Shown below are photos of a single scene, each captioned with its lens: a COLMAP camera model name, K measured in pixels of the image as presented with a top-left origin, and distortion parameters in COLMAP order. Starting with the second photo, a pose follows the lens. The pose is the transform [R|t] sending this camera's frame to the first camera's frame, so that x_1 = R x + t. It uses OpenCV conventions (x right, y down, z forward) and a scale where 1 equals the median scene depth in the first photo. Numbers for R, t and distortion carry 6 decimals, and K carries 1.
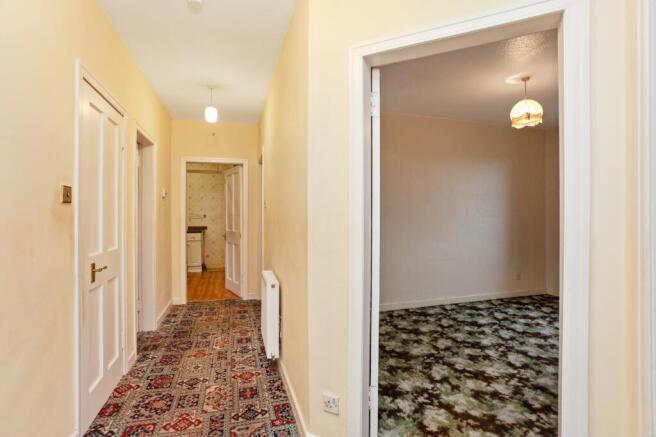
lens RADIAL K [[337.0, 0, 327.8], [0, 337.0, 219.5], [0, 0, 1]] dist [-0.003407, 0.000412]
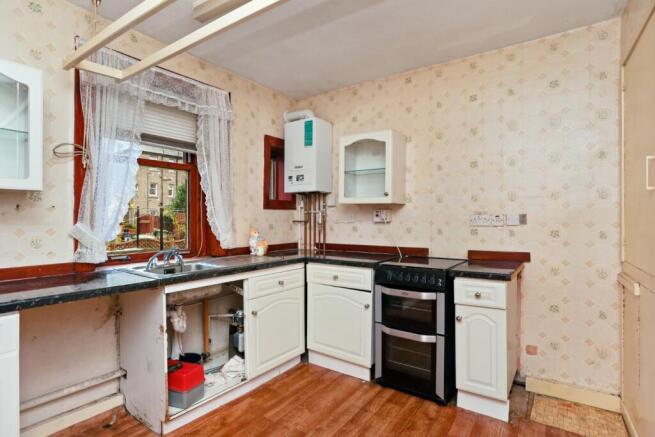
lens RADIAL K [[336.5, 0, 327.8], [0, 336.5, 219.9], [0, 0, 1]] dist [-0.003407, 0.000412]
pose [[0.639711, 0.001074, -0.768615, -0.241817], [-0.007289, 0.999963, -0.004670, -0.006586], [0.768581, 0.008590, 0.639695, 0.663865]]
